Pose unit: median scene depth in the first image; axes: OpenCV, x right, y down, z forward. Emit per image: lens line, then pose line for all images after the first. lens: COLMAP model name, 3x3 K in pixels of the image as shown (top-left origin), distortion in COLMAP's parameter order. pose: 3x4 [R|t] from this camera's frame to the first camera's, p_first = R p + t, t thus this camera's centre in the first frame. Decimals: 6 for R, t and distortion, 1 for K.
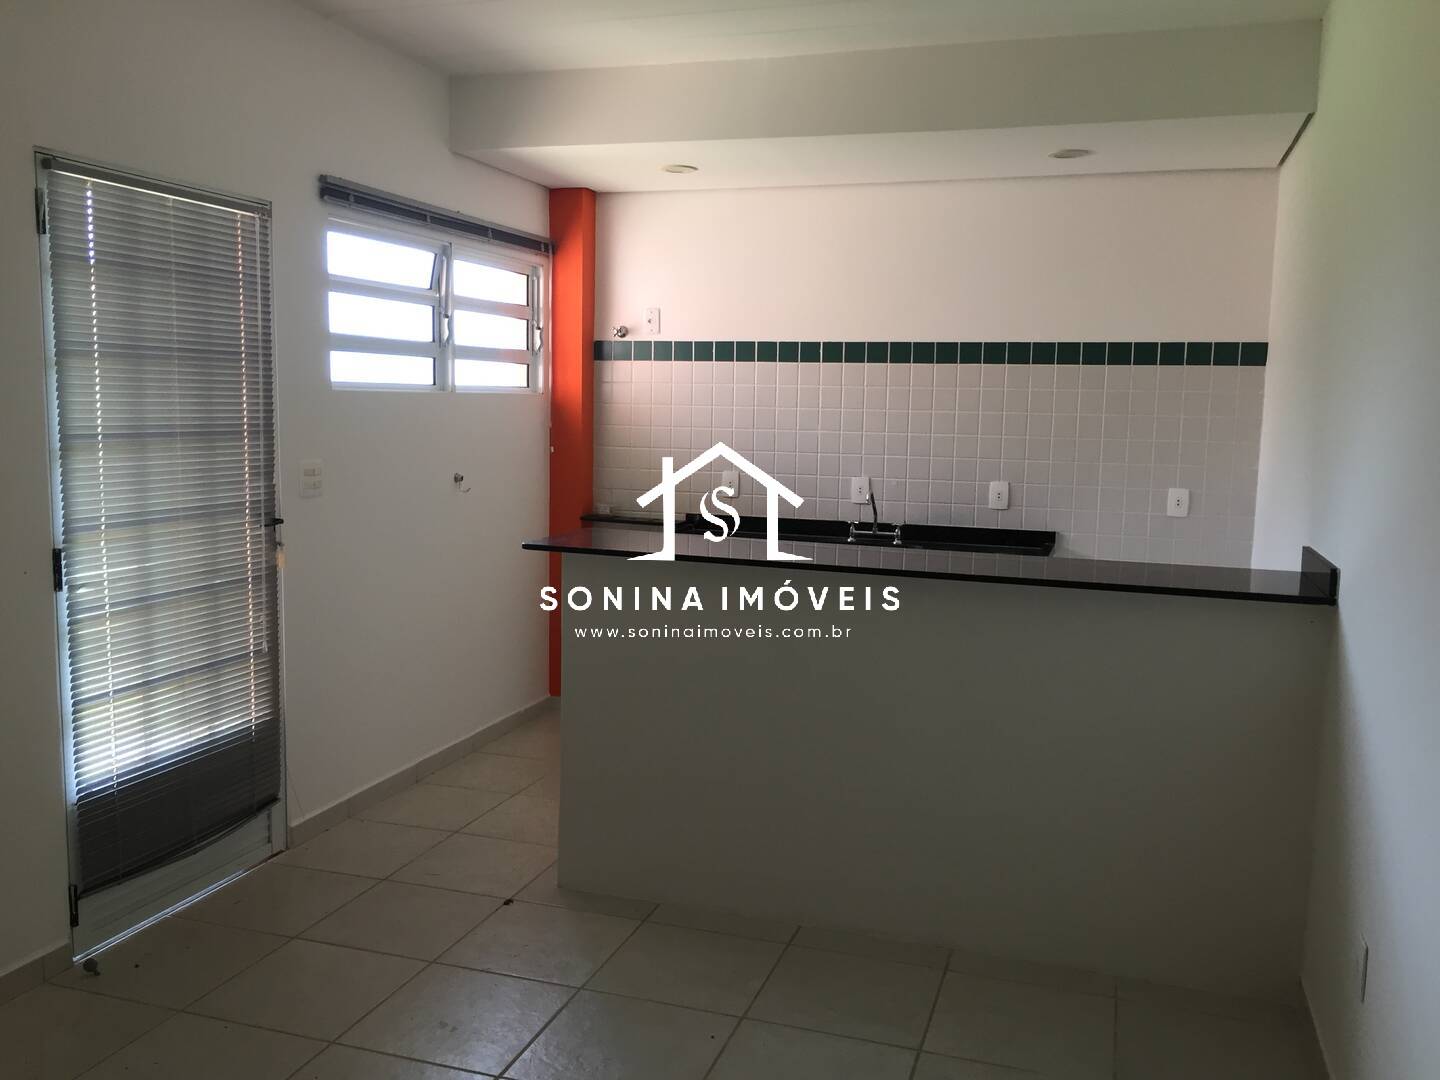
lens RADIAL K [[1248.5, 0, 720.0], [0, 1248.5, 540.0], [0, 0, 1]] dist [0.081646, -0.085042]
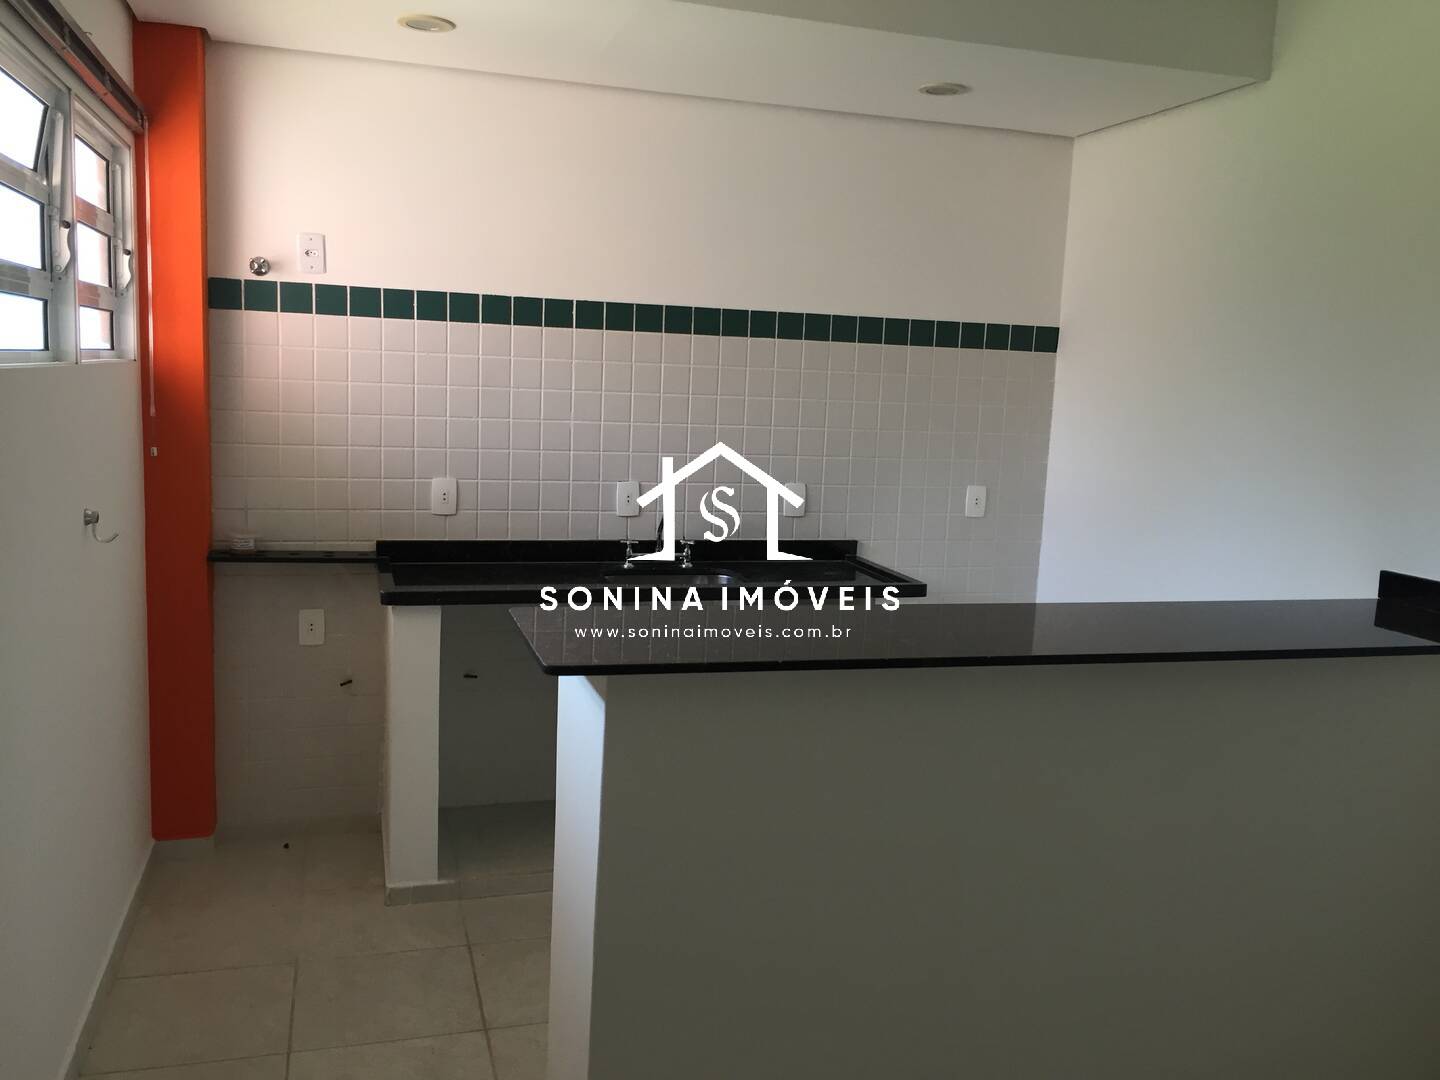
lens RADIAL K [[1248.5, 0, 720.0], [0, 1248.5, 540.0], [0, 0, 1]] dist [0.081646, -0.085042]
pose [[0.817062, -0.063493, 0.573043, -0.280791], [0.040319, 0.997777, 0.053065, -0.053210], [-0.575139, -0.020253, 0.817805, 0.345265]]
